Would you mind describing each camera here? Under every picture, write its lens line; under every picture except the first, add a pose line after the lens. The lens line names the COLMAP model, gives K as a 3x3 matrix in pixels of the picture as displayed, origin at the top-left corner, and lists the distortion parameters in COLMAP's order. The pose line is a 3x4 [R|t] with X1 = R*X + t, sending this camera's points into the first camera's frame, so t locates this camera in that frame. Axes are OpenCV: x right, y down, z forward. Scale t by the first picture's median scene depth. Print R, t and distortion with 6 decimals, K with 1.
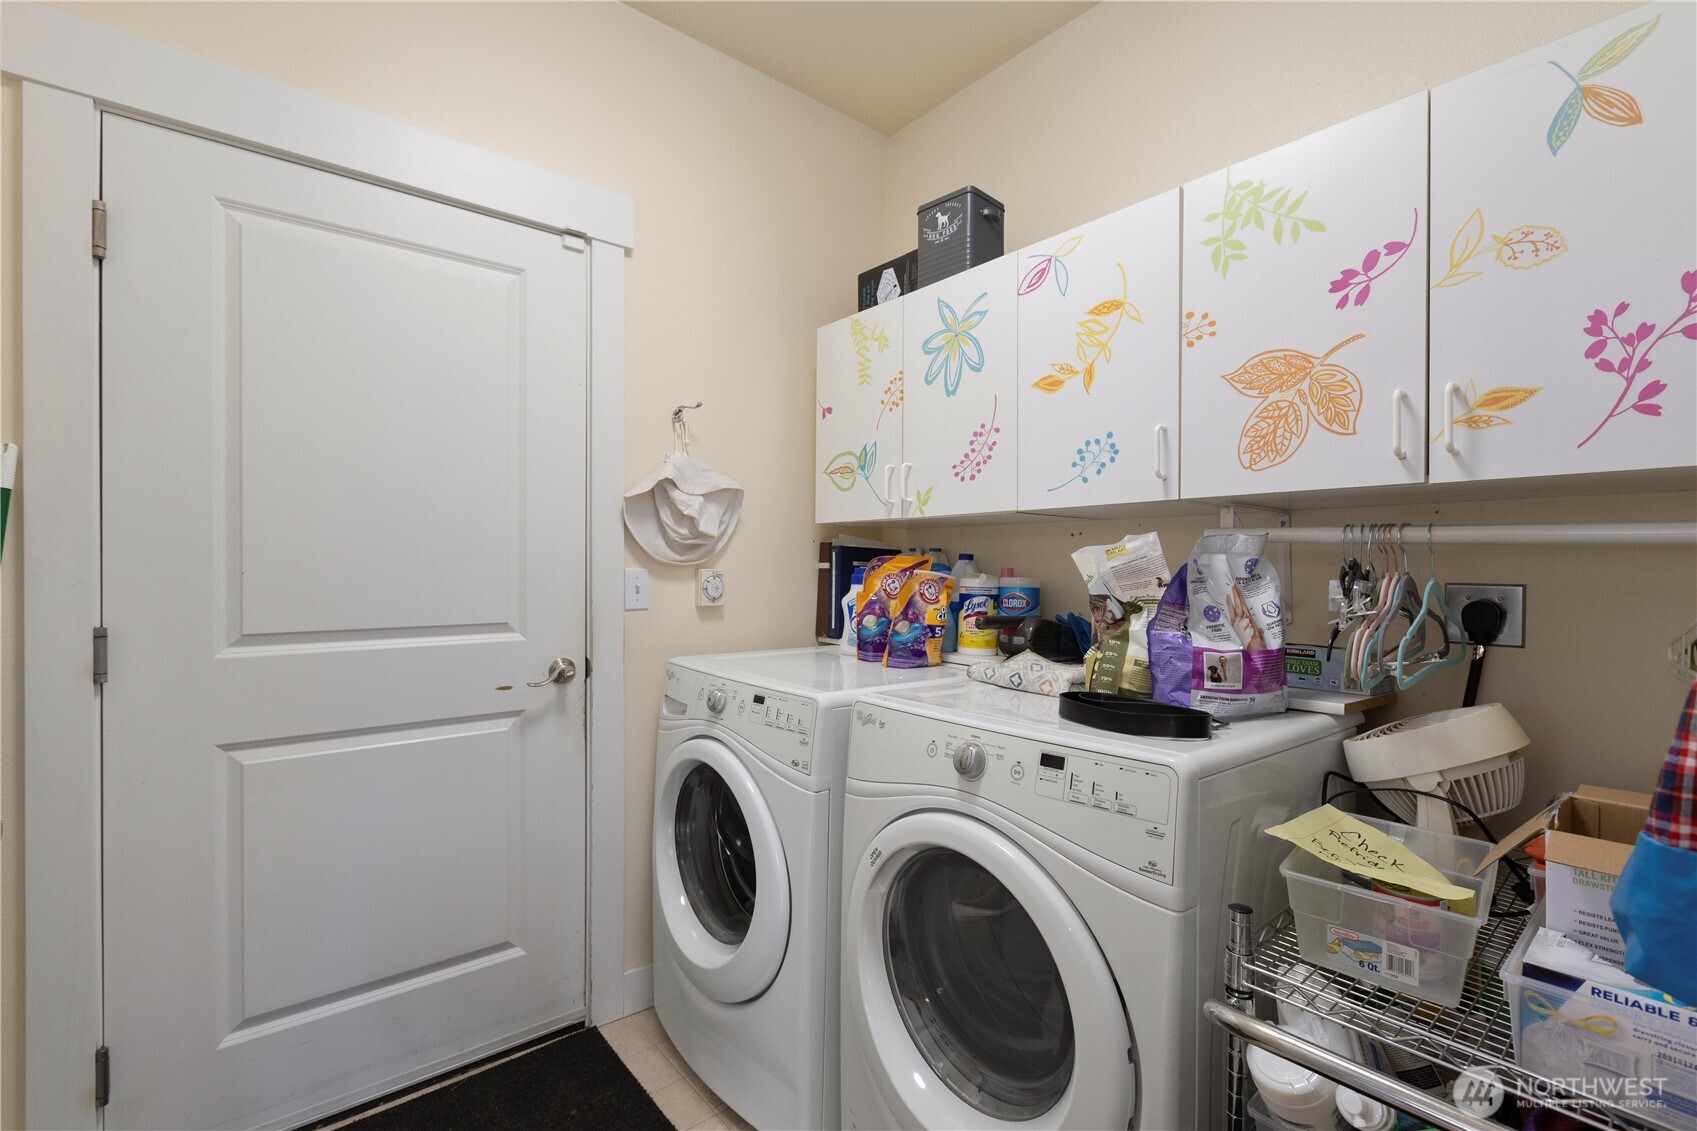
lens RADIAL K [[751.4, 0, 855.7], [0, 751.4, 569.2], [0, 0, 1]] dist [0.001958, -0.000456]
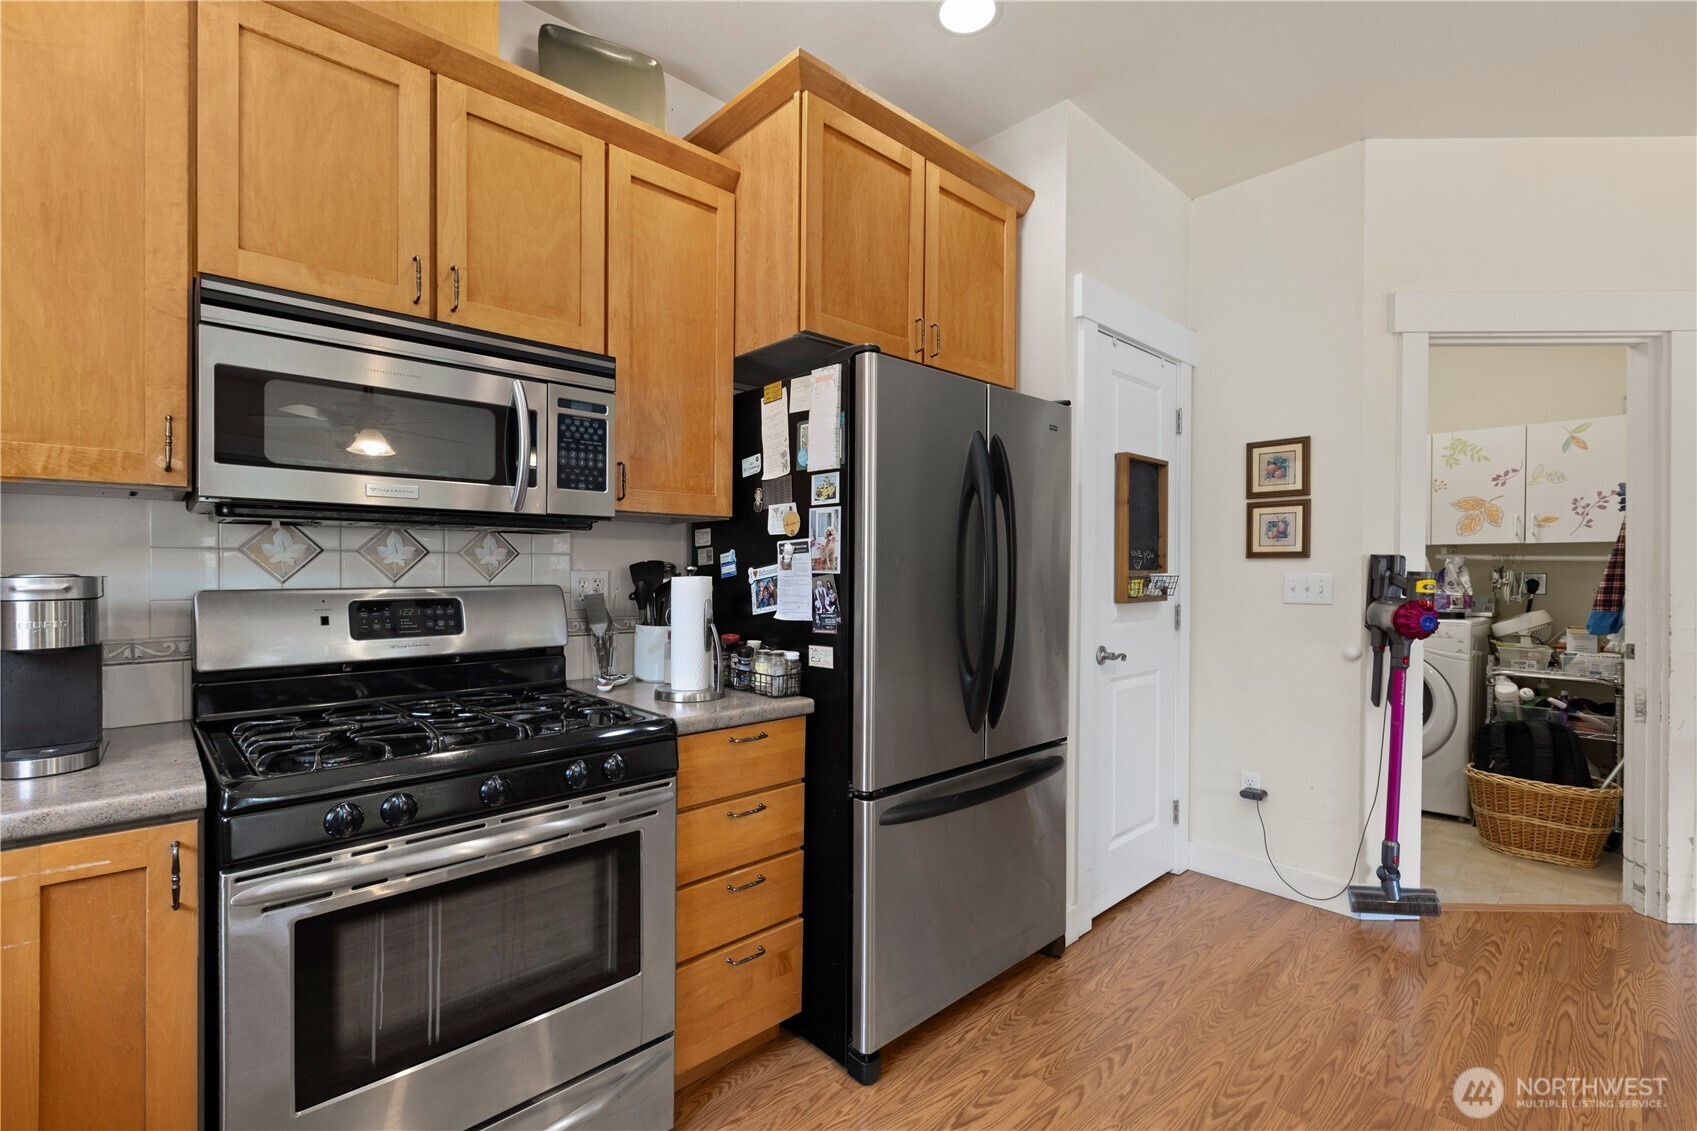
lens RADIAL K [[751.4, 0, 858.2], [0, 751.4, 576.0], [0, 0, 1]] dist [0.001958, -0.000456]
pose [[0.997881, -0.003024, 0.065000, -2.178017], [0.002341, 0.999941, 0.010581, -0.009507], [-0.065028, -0.010406, 0.997829, -1.934158]]
